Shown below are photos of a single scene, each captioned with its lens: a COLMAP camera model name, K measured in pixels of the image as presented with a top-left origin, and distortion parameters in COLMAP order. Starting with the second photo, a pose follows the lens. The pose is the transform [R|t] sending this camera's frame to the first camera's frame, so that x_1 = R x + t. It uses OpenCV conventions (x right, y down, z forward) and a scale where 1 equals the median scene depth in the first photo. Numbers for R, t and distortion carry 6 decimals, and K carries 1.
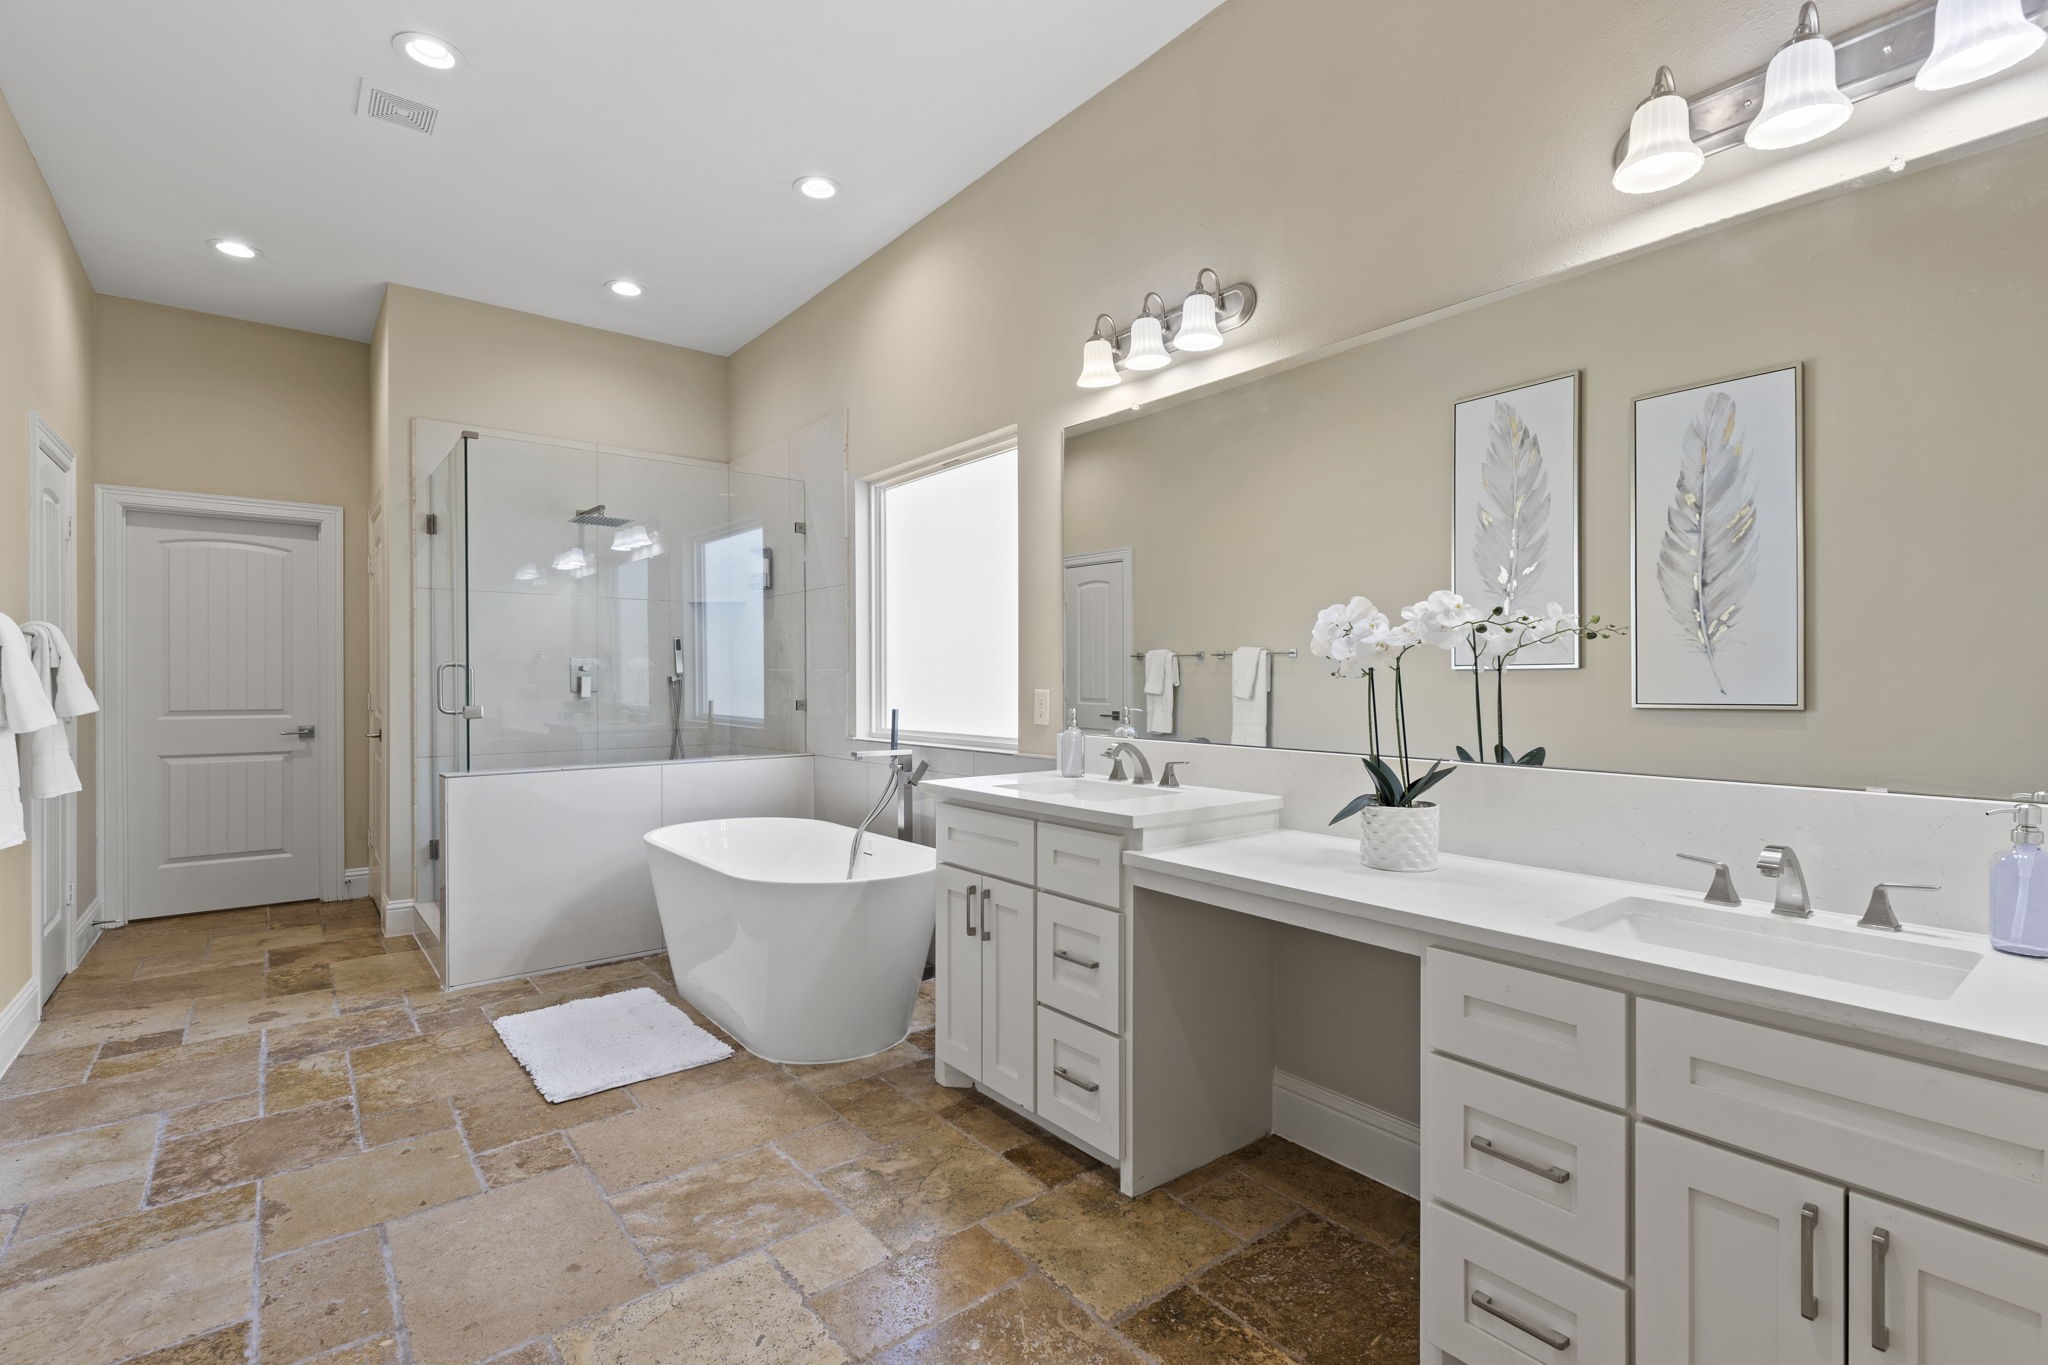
lens RADIAL K [[931.5, 0, 1025.0], [0, 931.5, 692.9], [0, 0, 1]] dist [0.000708, 0.000629]
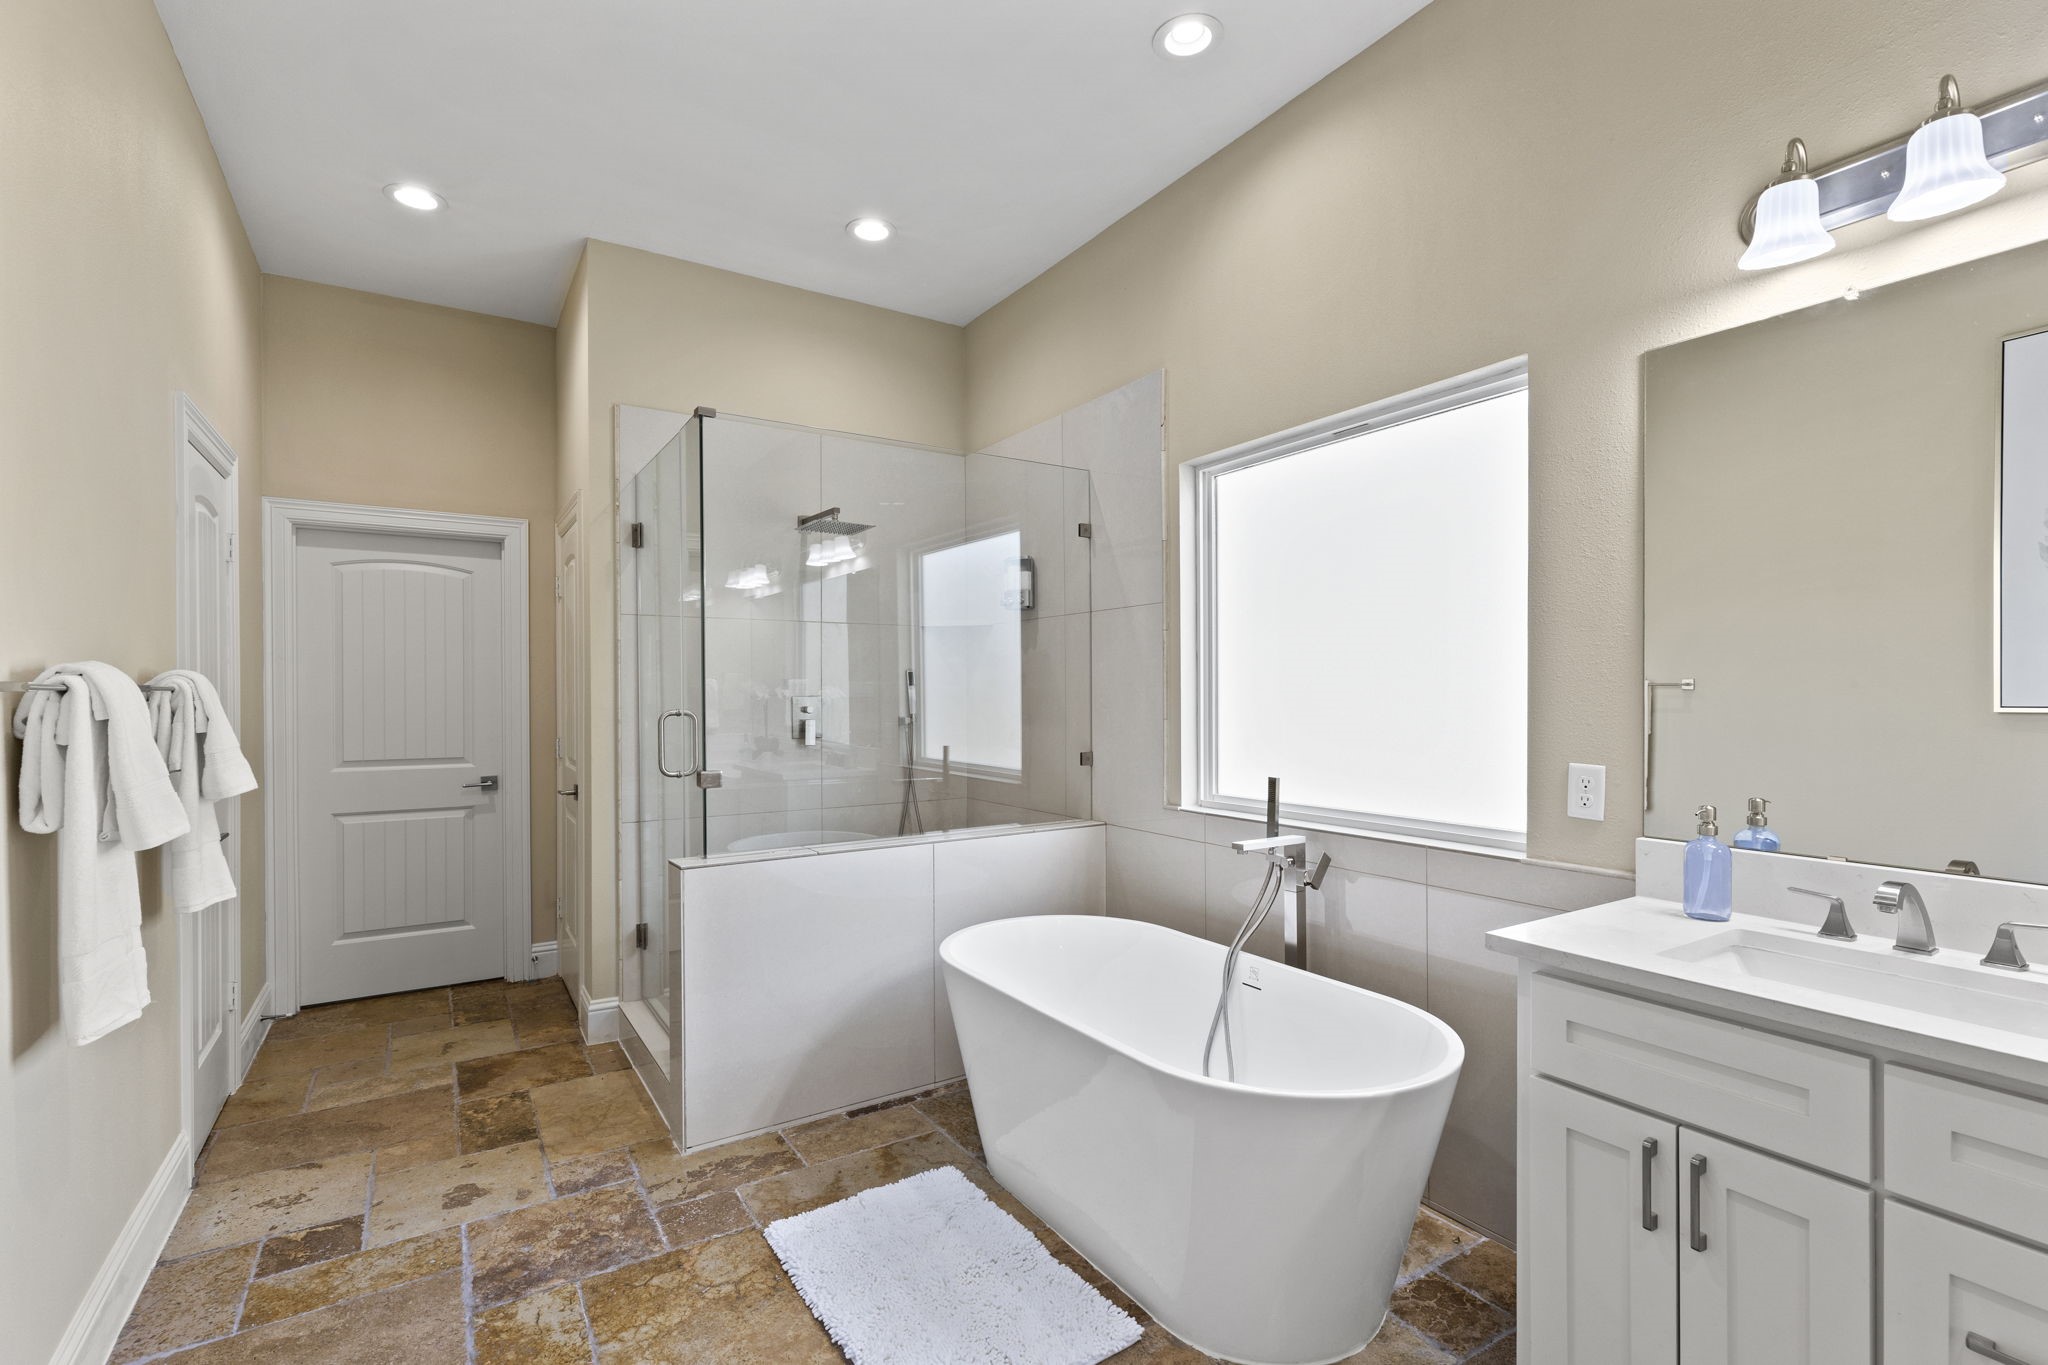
lens RADIAL K [[930.6, 0, 1025.9], [0, 930.6, 708.9], [0, 0, 1]] dist [0.001825, 0.000115]
pose [[0.994015, -0.001216, -0.109240, -0.245816], [0.001526, 0.999995, 0.002757, -0.036435], [0.109236, -0.002908, 0.994012, 0.266932]]
